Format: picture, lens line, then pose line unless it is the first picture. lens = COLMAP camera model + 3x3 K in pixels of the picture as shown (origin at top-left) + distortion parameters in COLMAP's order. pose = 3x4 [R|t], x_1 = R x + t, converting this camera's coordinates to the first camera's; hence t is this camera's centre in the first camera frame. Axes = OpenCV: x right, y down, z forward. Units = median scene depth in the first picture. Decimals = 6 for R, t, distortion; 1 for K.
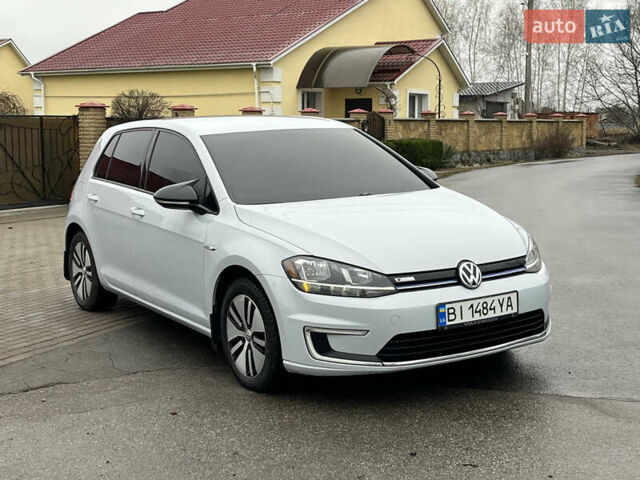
lens RADIAL K [[939.3, 0, 314.3], [0, 939.3, 240.8], [0, 0, 1]] dist [0.032817, 0.000000]
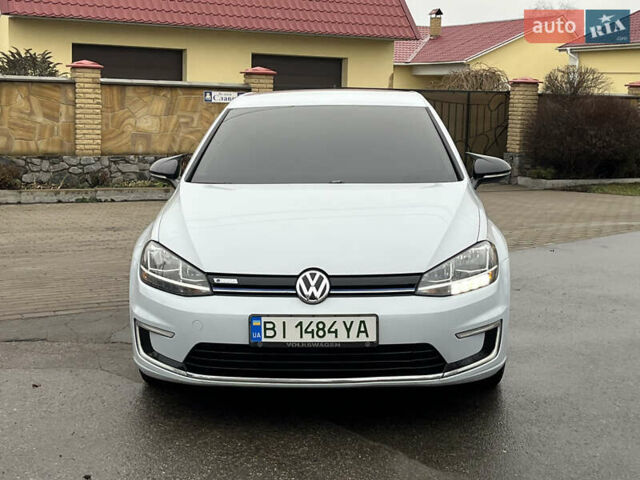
lens RADIAL K [[939.3, 0, 322.0], [0, 939.3, 238.3], [0, 0, 1]] dist [0.032817, 0.000000]
pose [[0.818847, 0.099572, -0.565309, 0.632080], [-0.087250, 0.994987, 0.048872, -0.046206], [0.567342, 0.009304, 0.823430, 0.333353]]
